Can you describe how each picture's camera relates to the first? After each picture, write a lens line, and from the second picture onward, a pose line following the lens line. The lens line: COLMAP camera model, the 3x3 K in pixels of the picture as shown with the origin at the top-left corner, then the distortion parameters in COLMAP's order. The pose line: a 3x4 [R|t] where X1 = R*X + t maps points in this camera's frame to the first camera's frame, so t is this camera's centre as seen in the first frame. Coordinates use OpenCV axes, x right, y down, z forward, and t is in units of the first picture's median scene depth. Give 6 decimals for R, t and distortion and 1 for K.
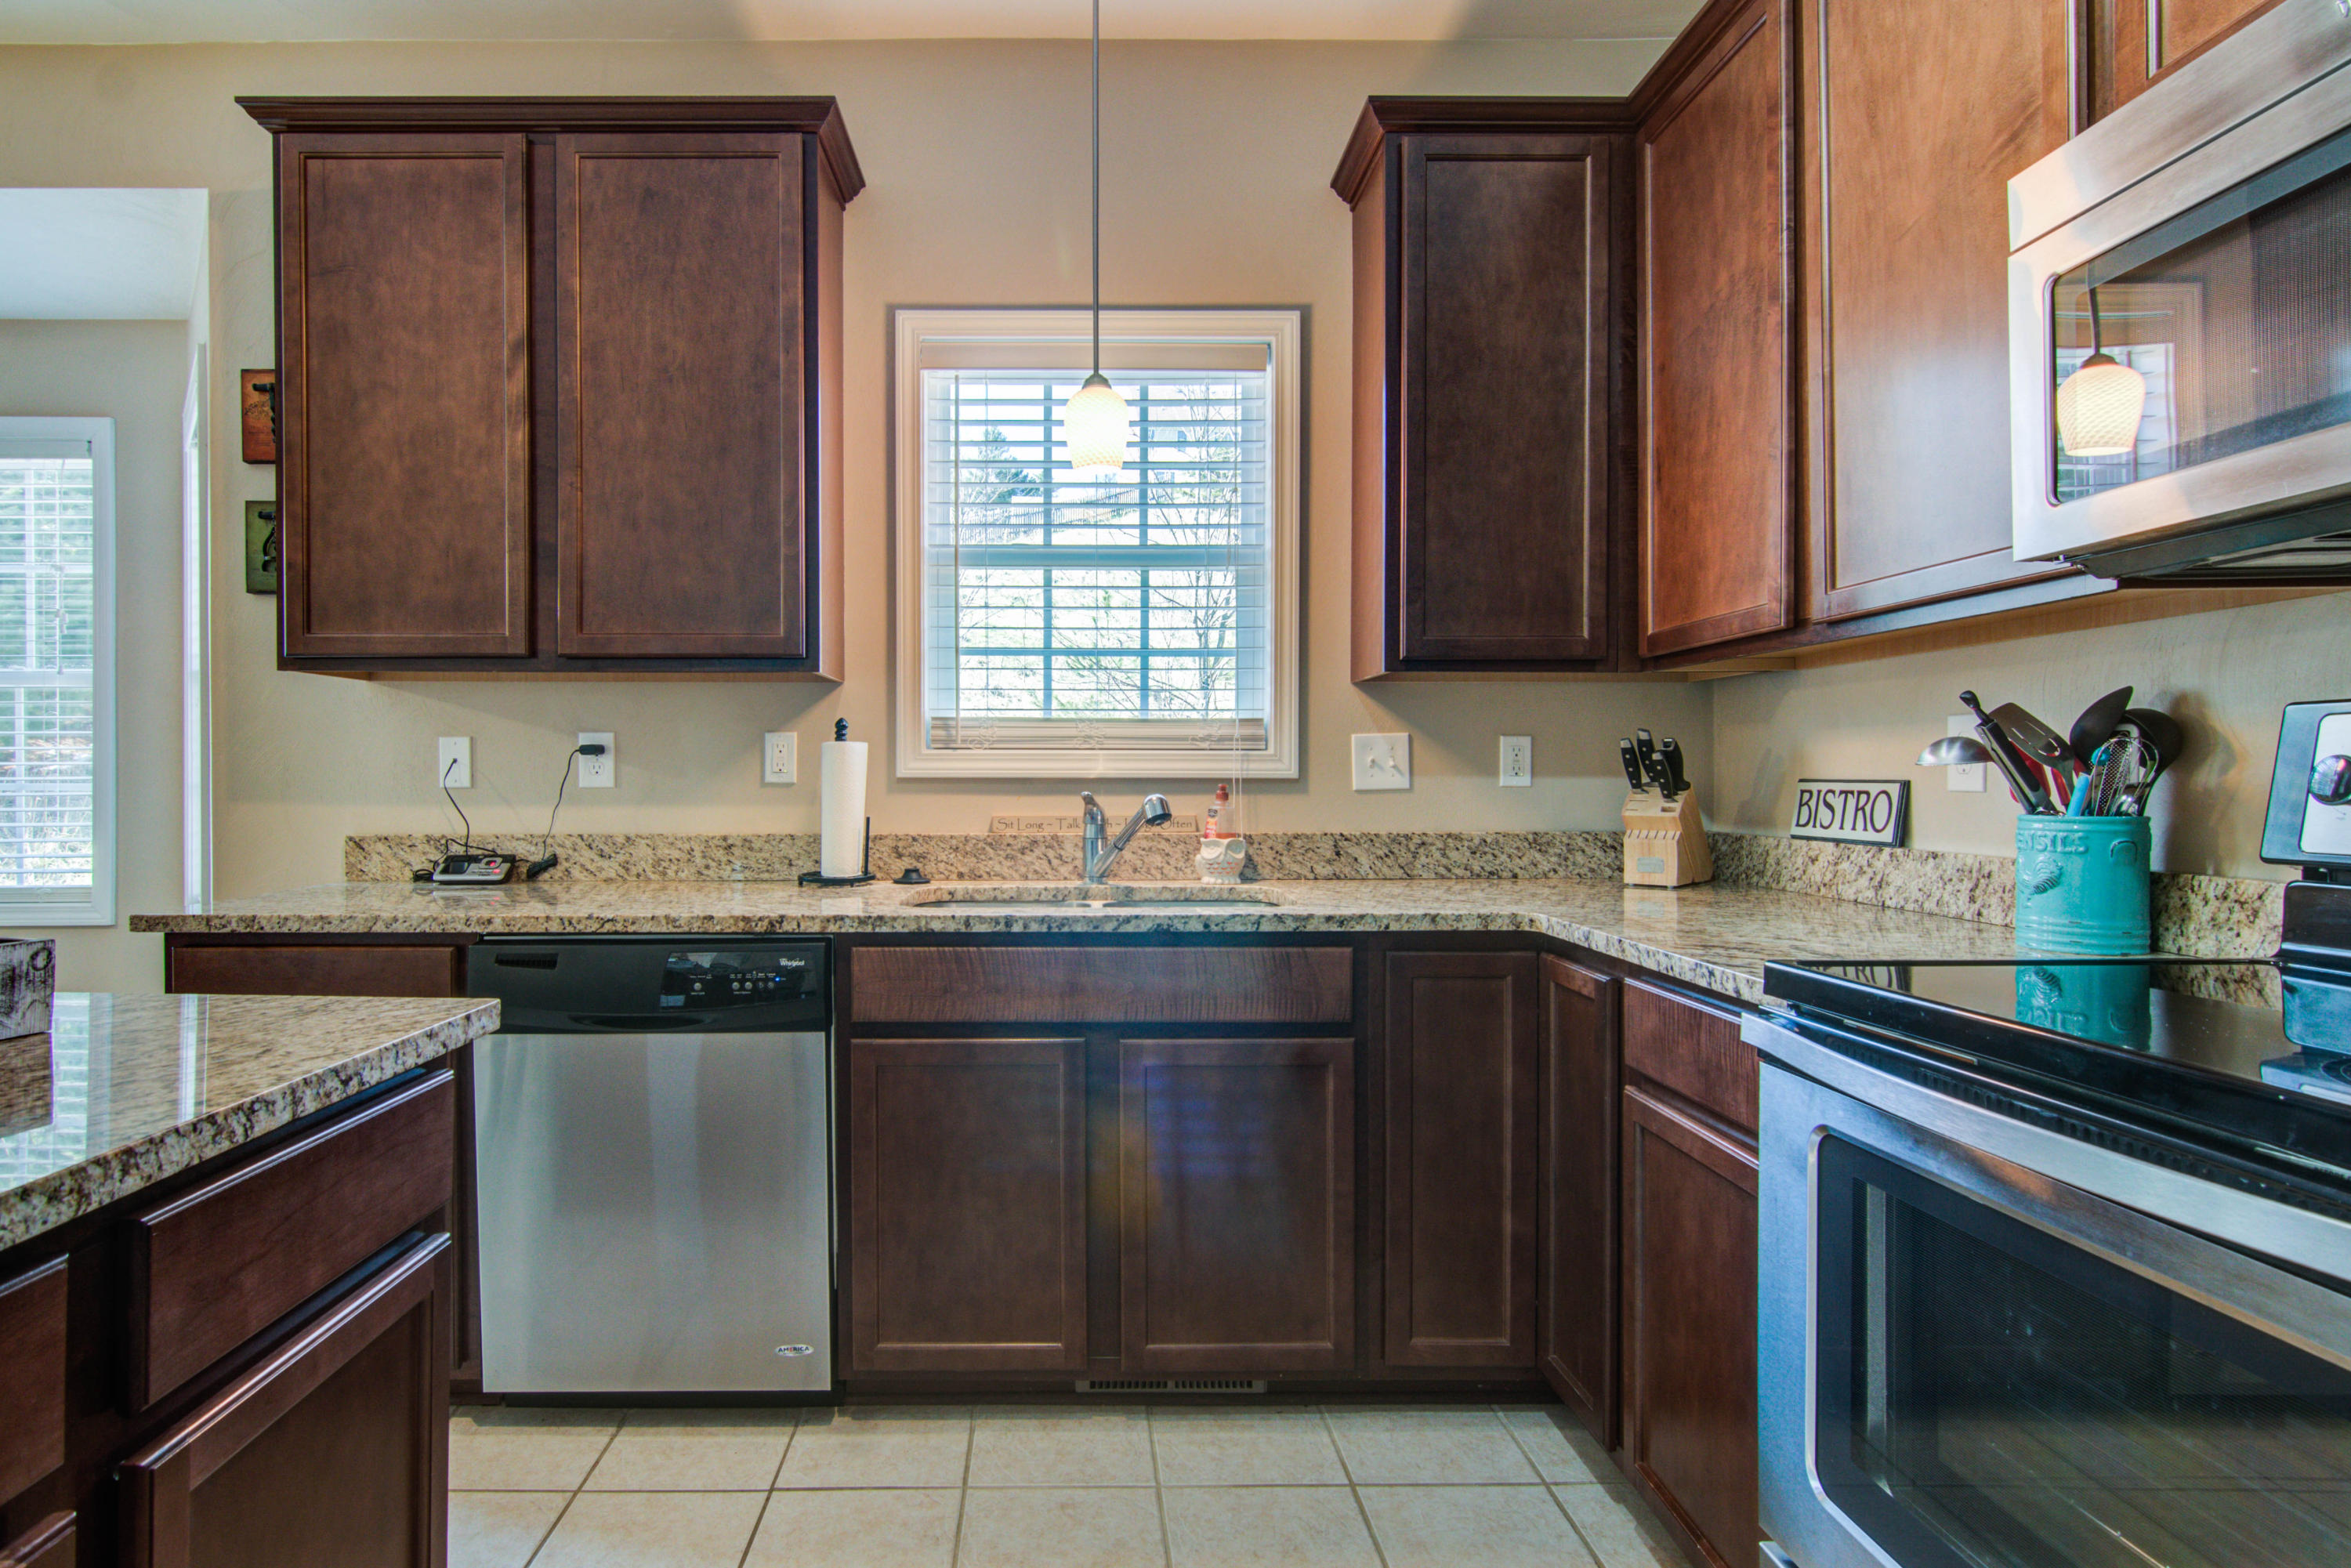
lens RADIAL K [[1175.9, 0, 1174.2], [0, 1175.9, 777.6], [0, 0, 1]] dist [-0.000759, -0.000306]
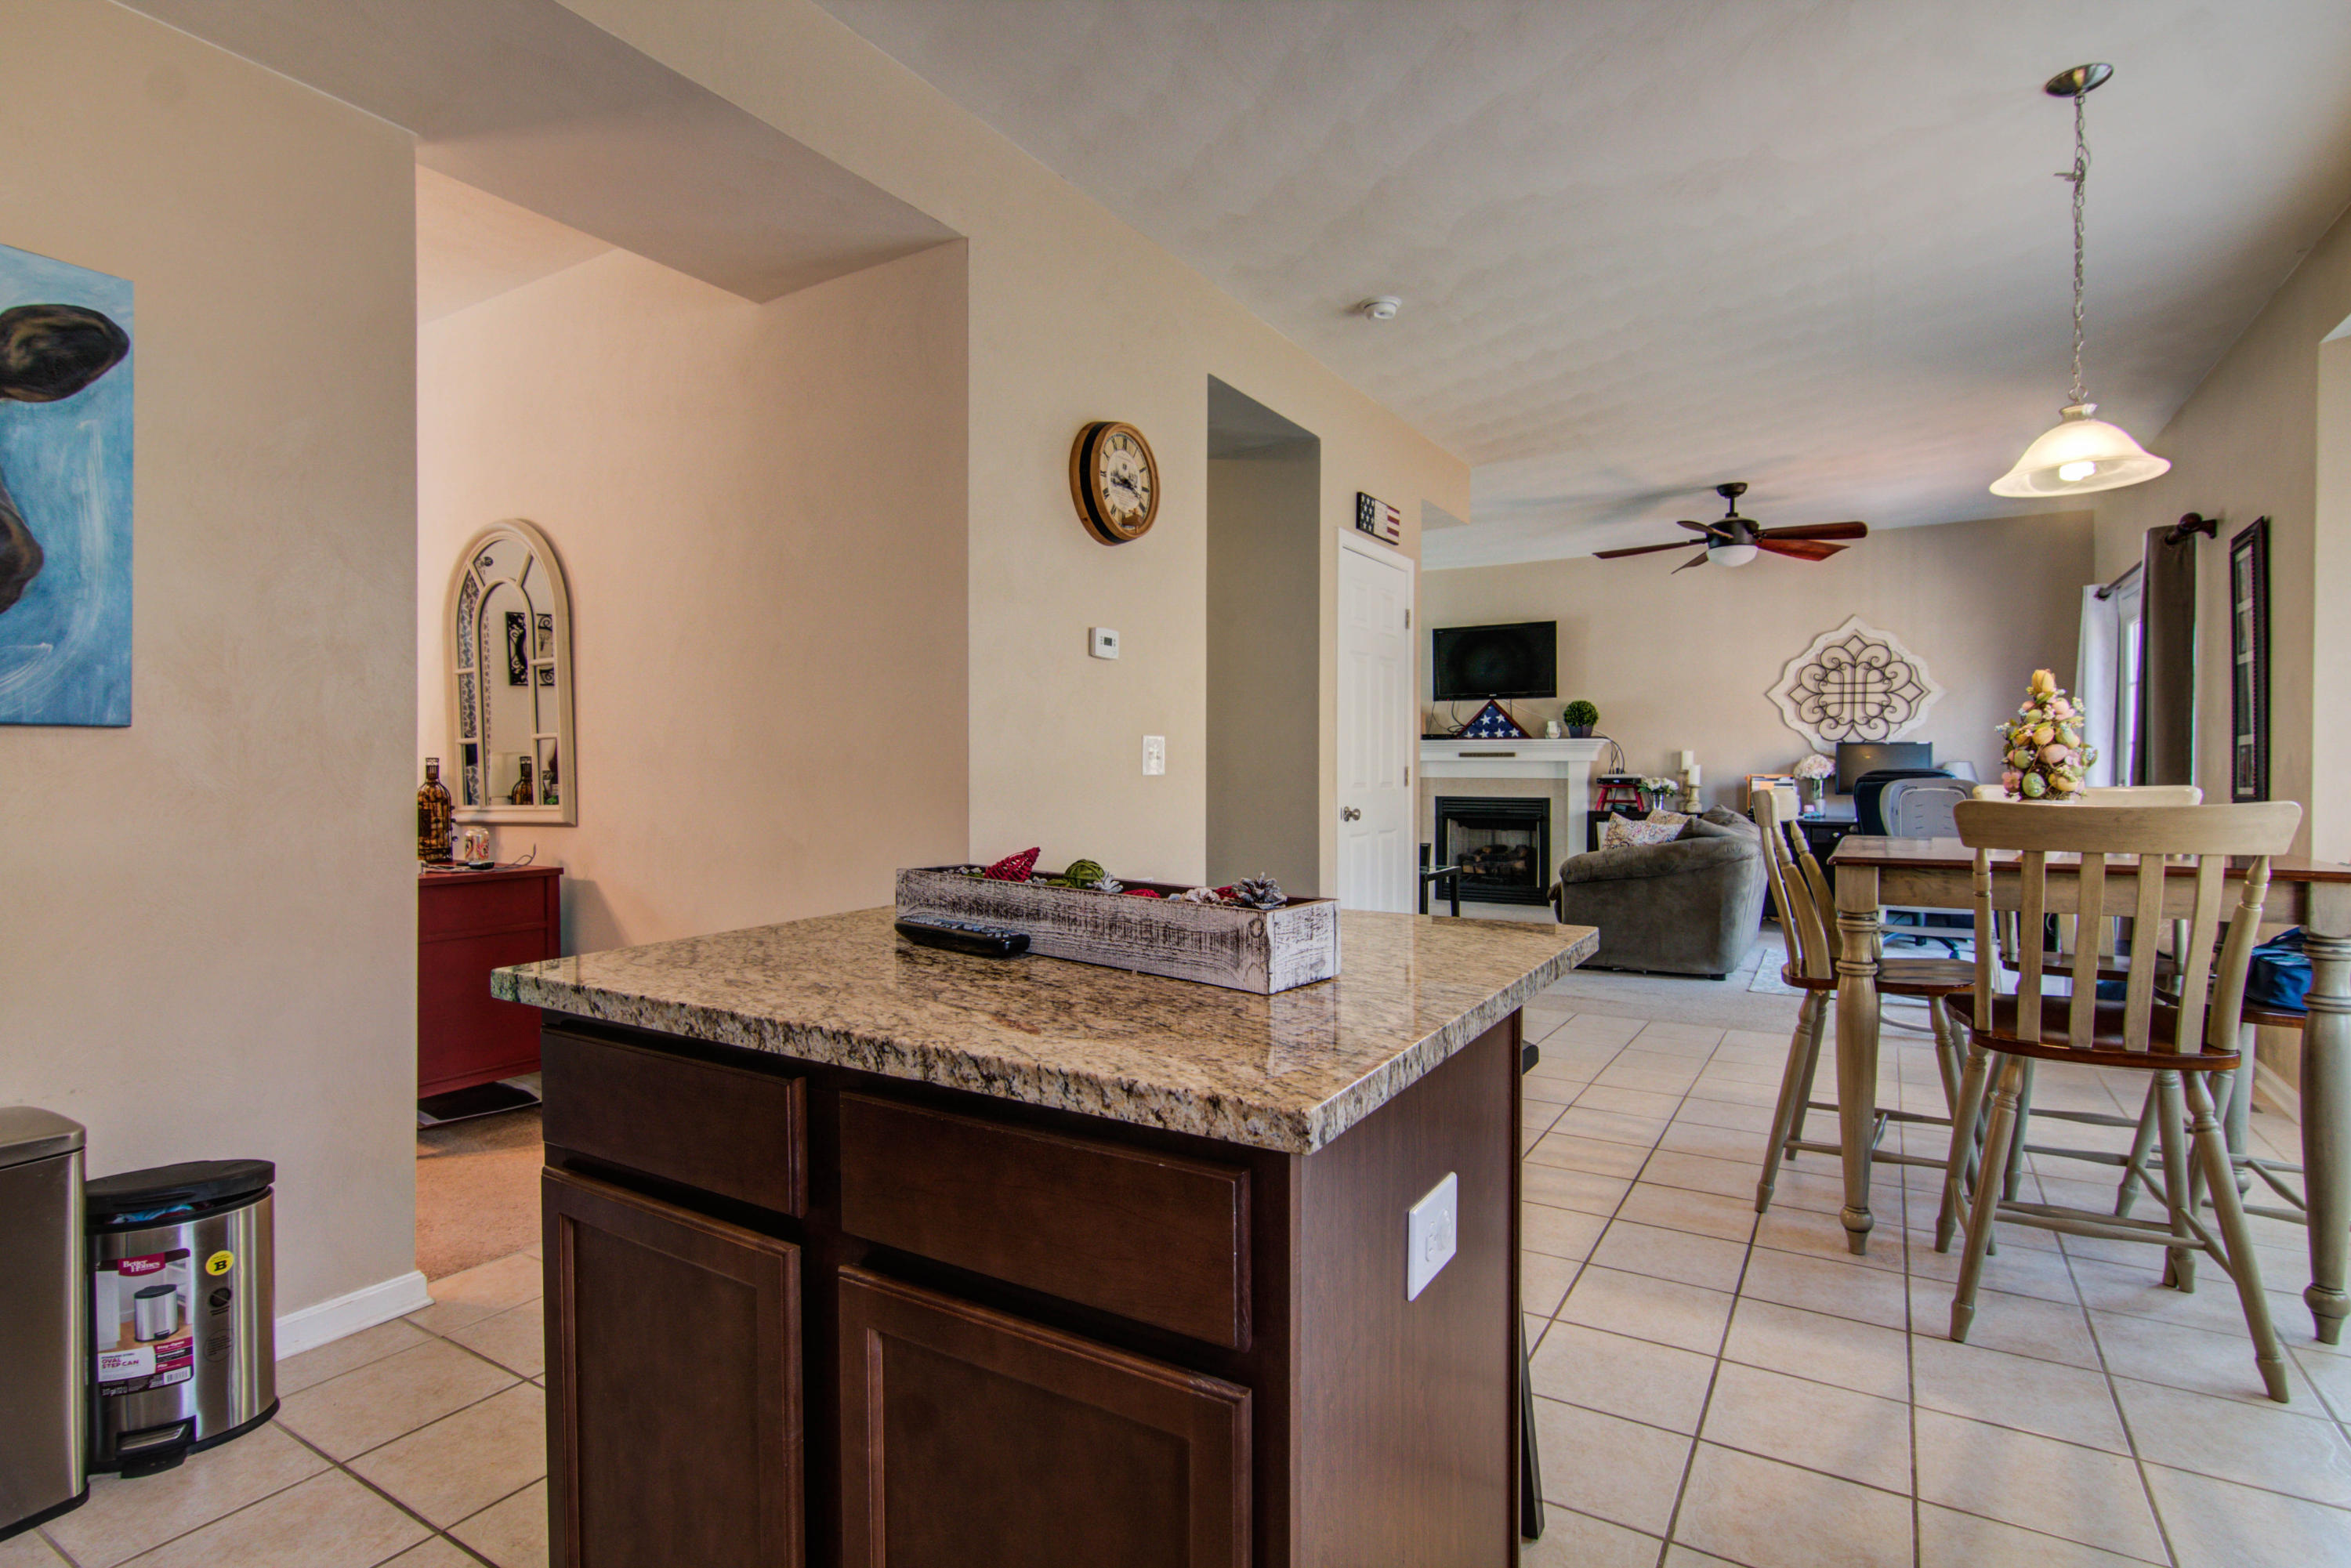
lens RADIAL K [[1175.9, 0, 1174.2], [0, 1175.9, 777.6], [0, 0, 1]] dist [-0.000759, -0.000306]
pose [[-0.602054, 0.002136, -0.798452, -0.031162], [-0.003449, 0.999980, 0.005276, 0.007793], [0.798448, 0.005930, -0.602035, 1.749569]]
